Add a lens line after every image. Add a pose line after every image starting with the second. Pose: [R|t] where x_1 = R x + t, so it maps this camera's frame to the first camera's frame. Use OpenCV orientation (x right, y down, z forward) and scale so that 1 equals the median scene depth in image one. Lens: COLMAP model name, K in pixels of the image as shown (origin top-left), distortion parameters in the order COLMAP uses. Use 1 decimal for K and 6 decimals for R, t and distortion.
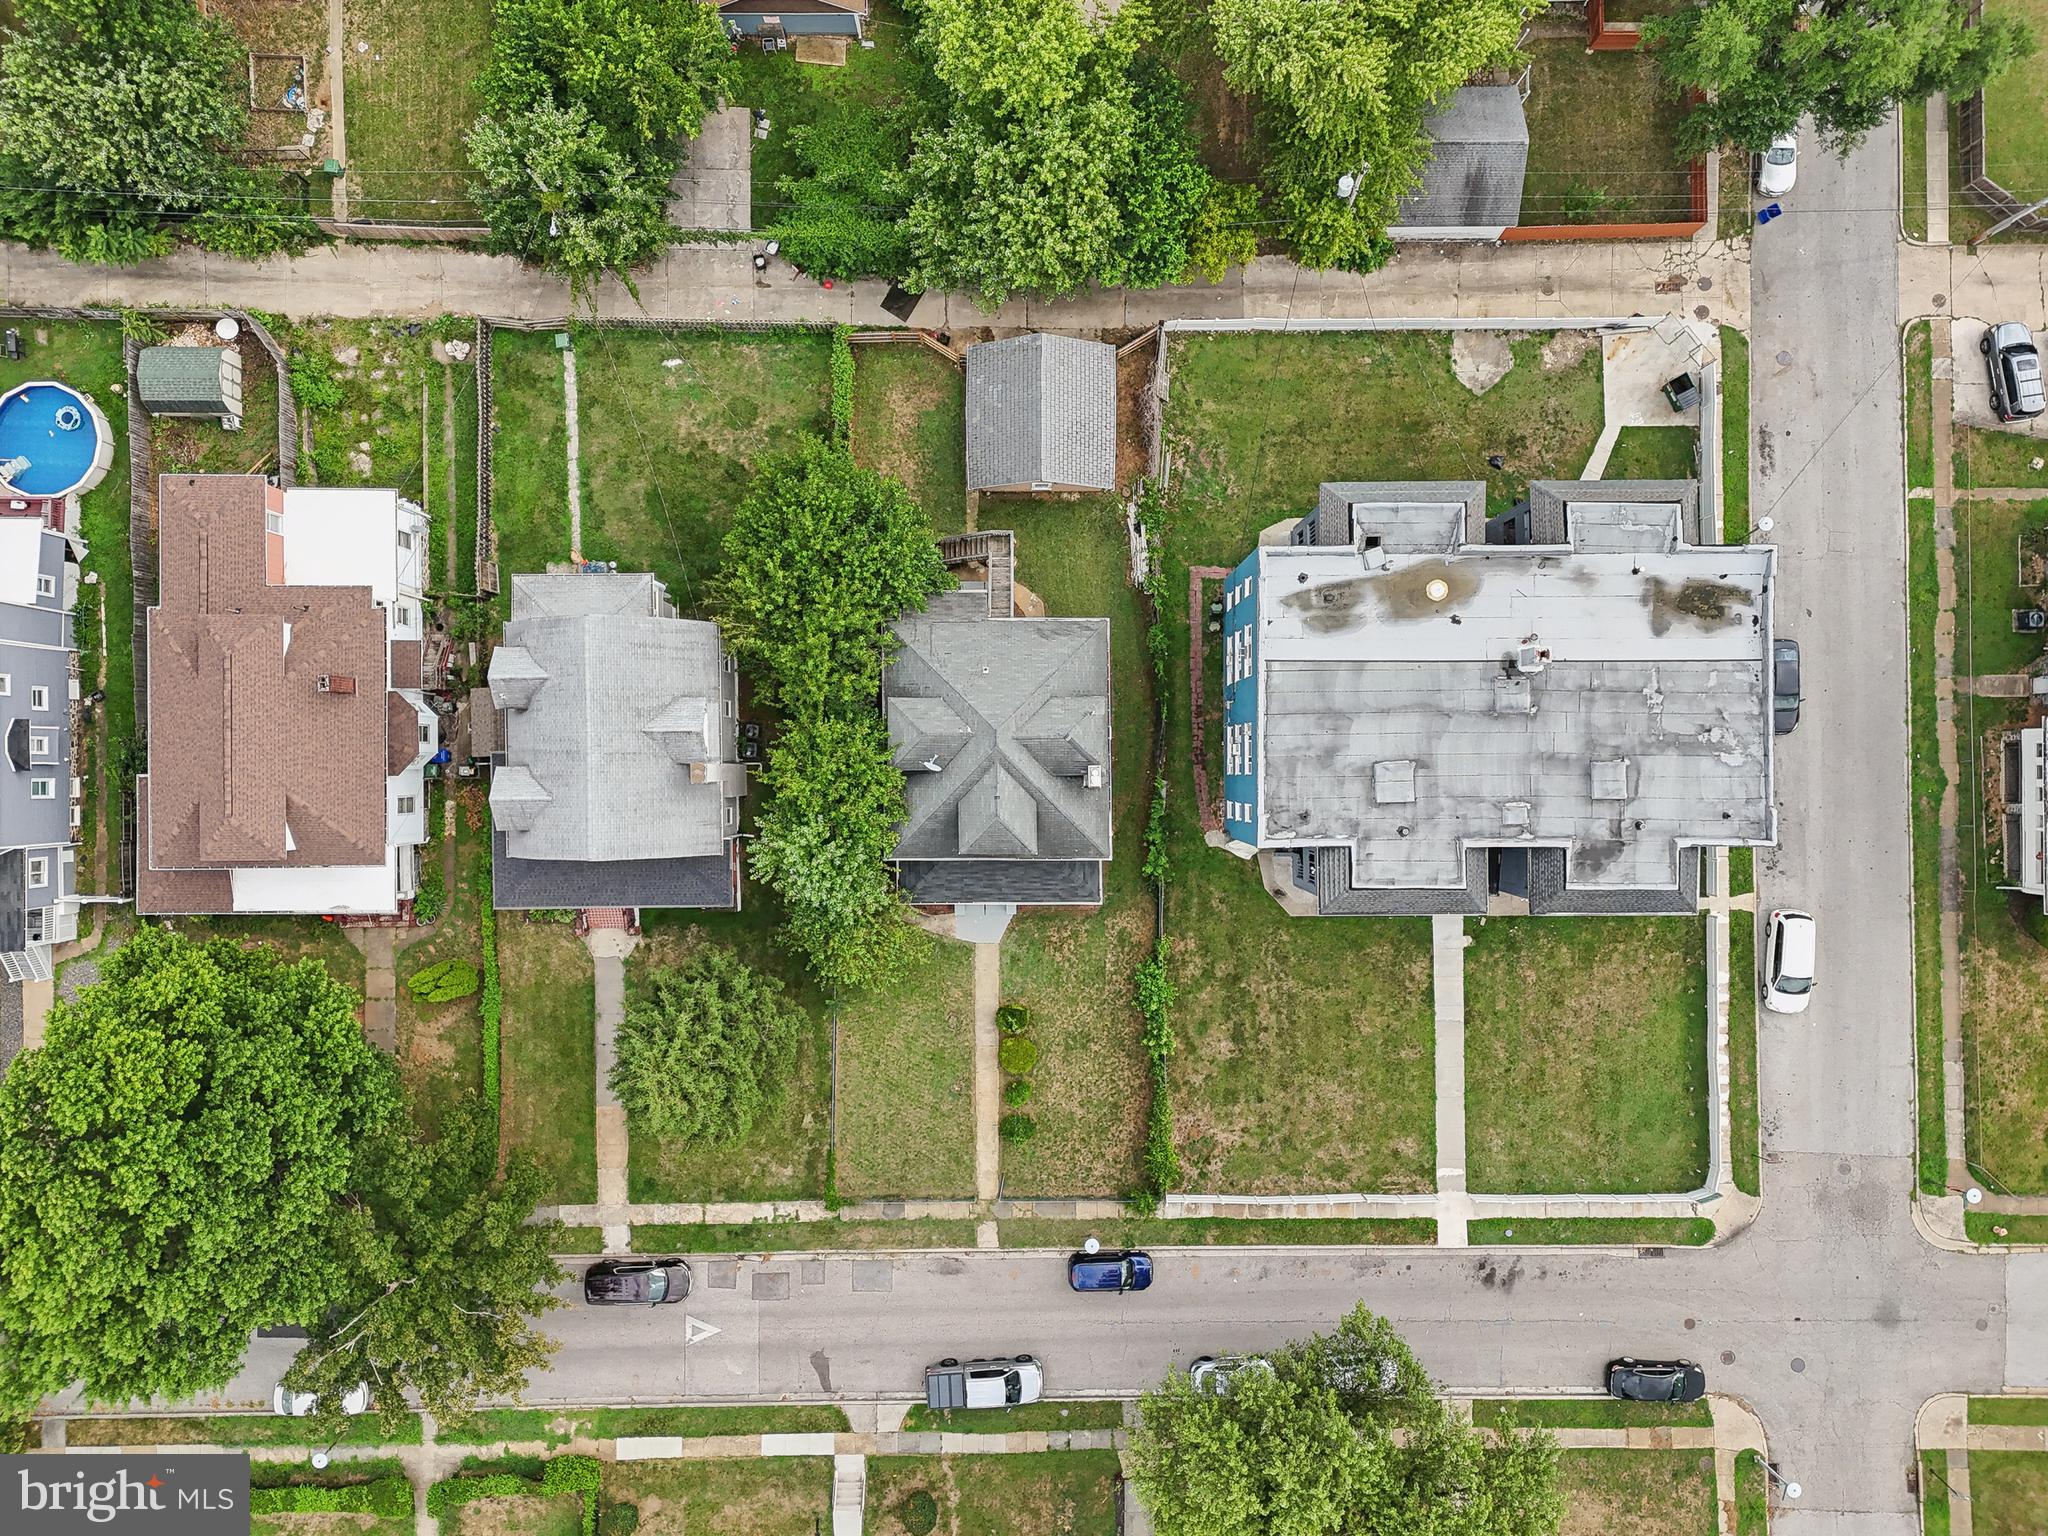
lens RADIAL K [[2018.1, 0, 1021.5], [0, 2018.1, 760.3], [0, 0, 1]] dist [0.114189, -0.095719]
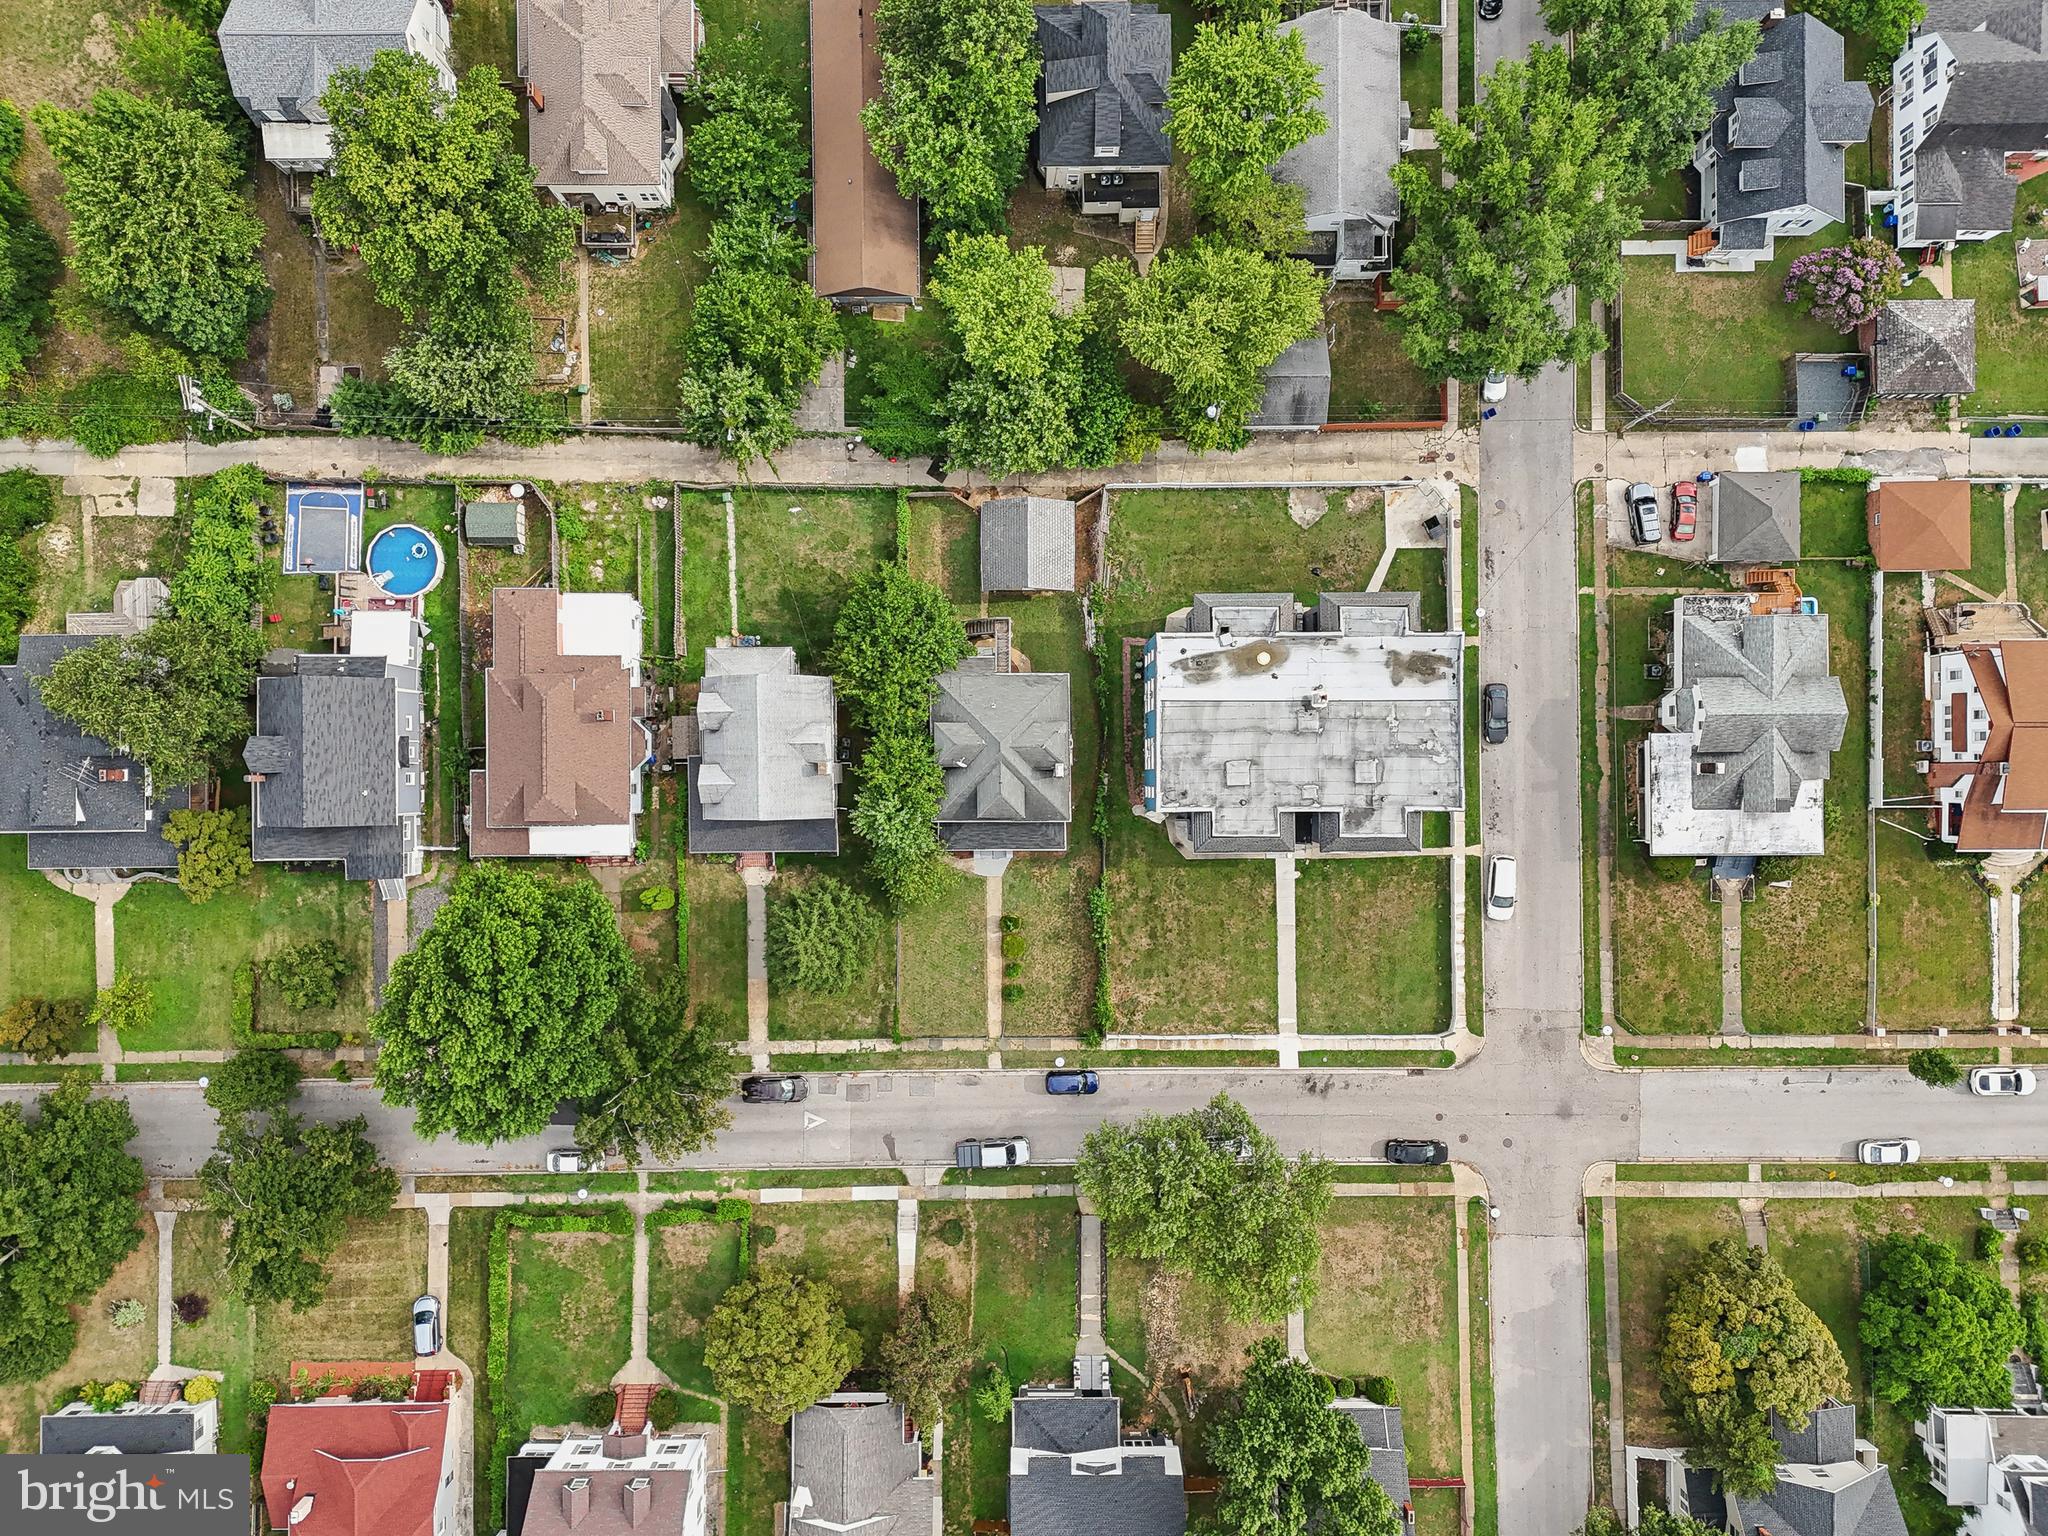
lens RADIAL K [[2018.1, 0, 1025.1], [0, 2018.1, 766.6], [0, 0, 1]] dist [0.114189, -0.095719]
pose [[0.999997, -0.001000, 0.002295, 0.003597], [0.000996, 0.999998, 0.001668, 0.001998], [-0.002296, -0.001666, 0.999996, -0.577317]]
